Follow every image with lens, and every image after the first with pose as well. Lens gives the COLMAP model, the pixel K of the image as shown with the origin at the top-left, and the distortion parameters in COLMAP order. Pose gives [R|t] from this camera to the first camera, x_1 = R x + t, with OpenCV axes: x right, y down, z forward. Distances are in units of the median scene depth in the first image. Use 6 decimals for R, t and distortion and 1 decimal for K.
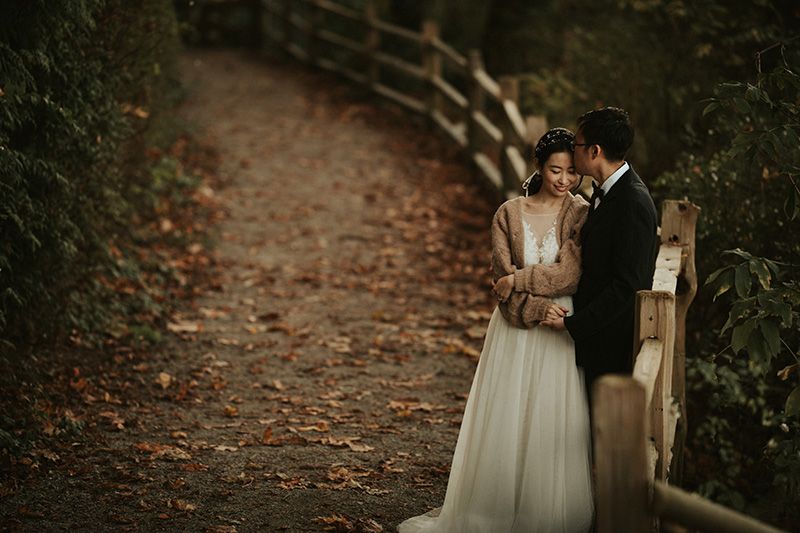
lens RADIAL K [[3061.7, 0, 400.0], [0, 3061.7, 266.5], [0, 0, 1]] dist [0.229248, -1.380501]
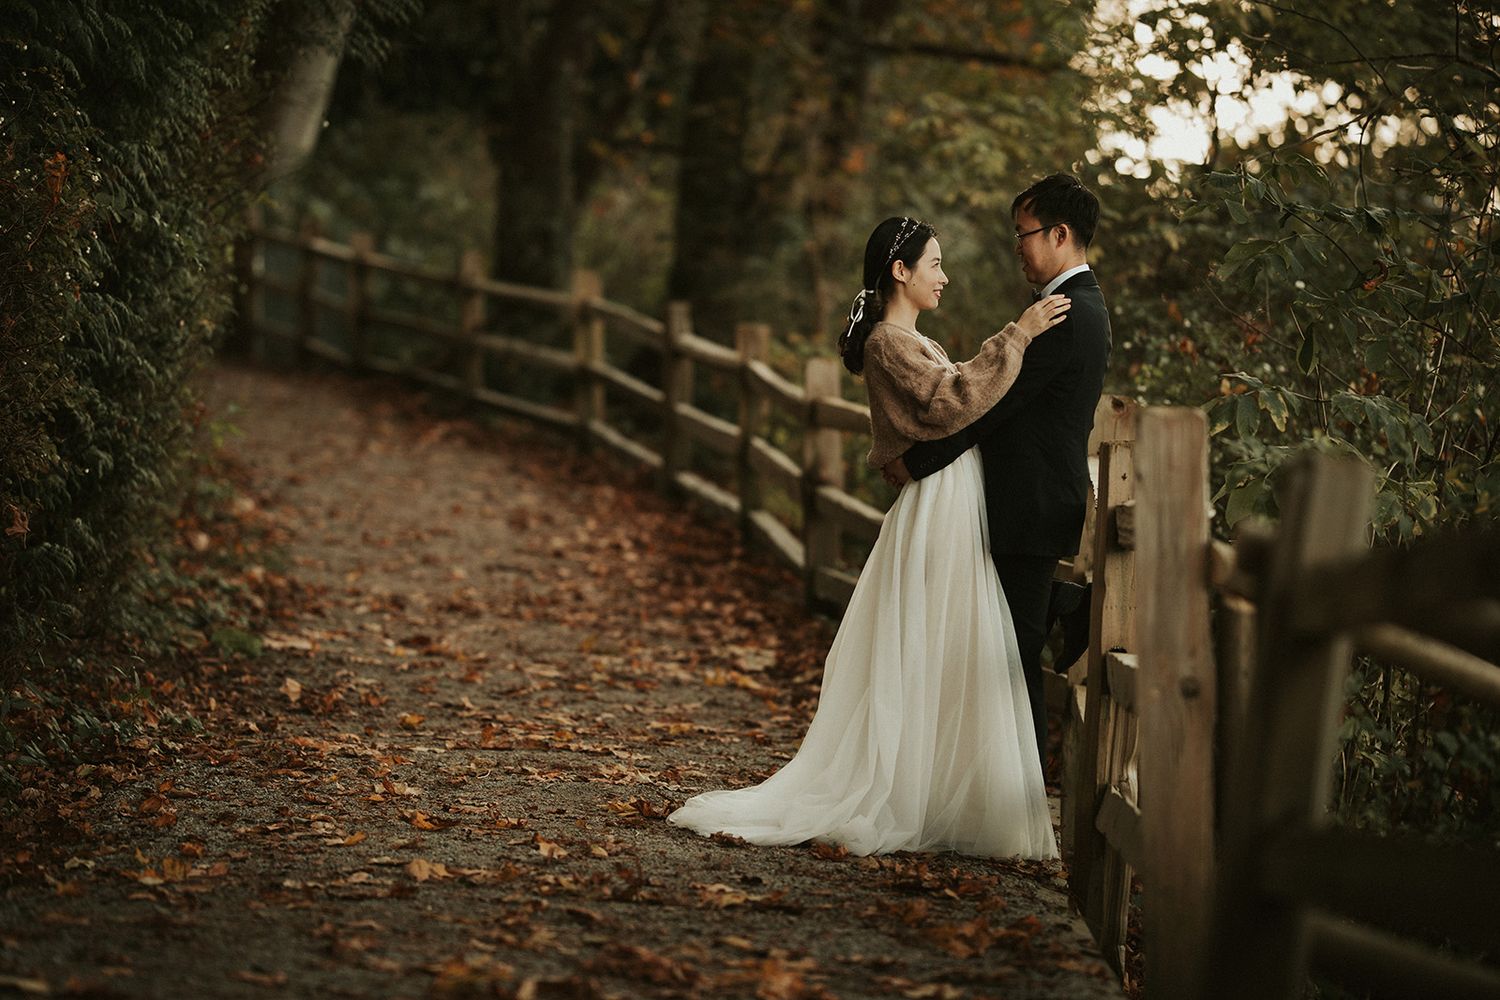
lens RADIAL K [[5740.6, 0, 750.0], [0, 5740.6, 500.0], [0, 0, 1]] dist [0.229248, -1.380501]
pose [[0.997464, 0.017922, 0.068881, -0.054470], [-0.013000, 0.997373, -0.071257, 0.068568], [-0.069977, 0.070181, 0.995077, -0.169518]]
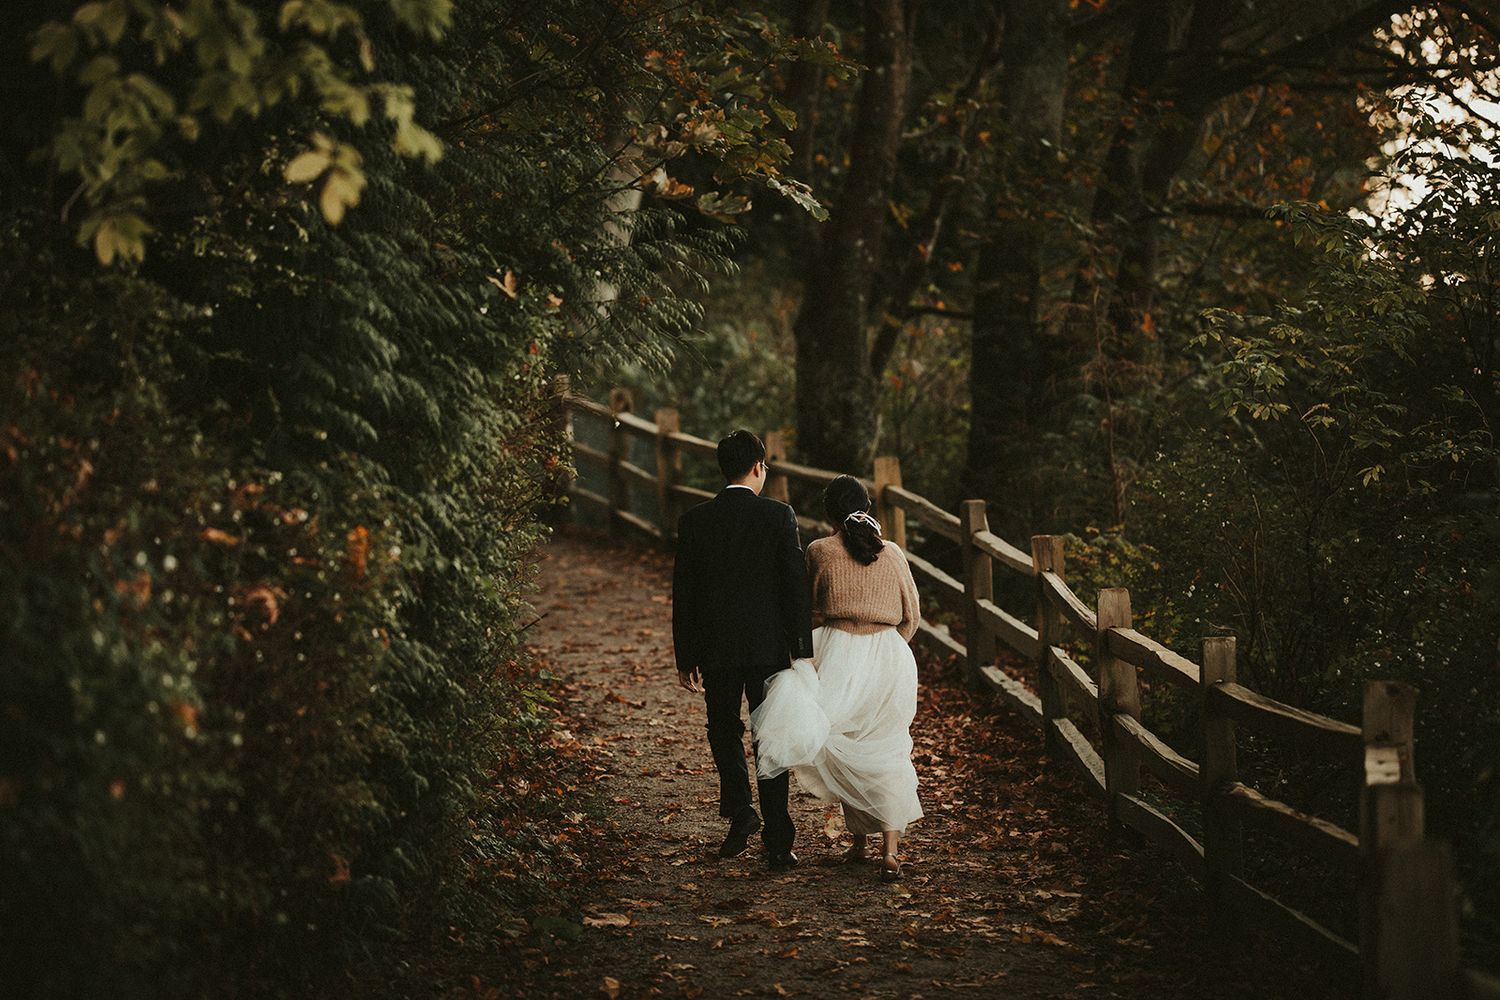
lens RADIAL K [[5740.6, 0, 750.0], [0, 5740.6, 500.0], [0, 0, 1]] dist [0.229248, -1.380501]
pose [[0.999336, -0.034510, 0.011682, -0.048437], [0.035313, 0.996373, -0.077414, 0.024604], [-0.008968, 0.077775, 0.996931, -0.209071]]
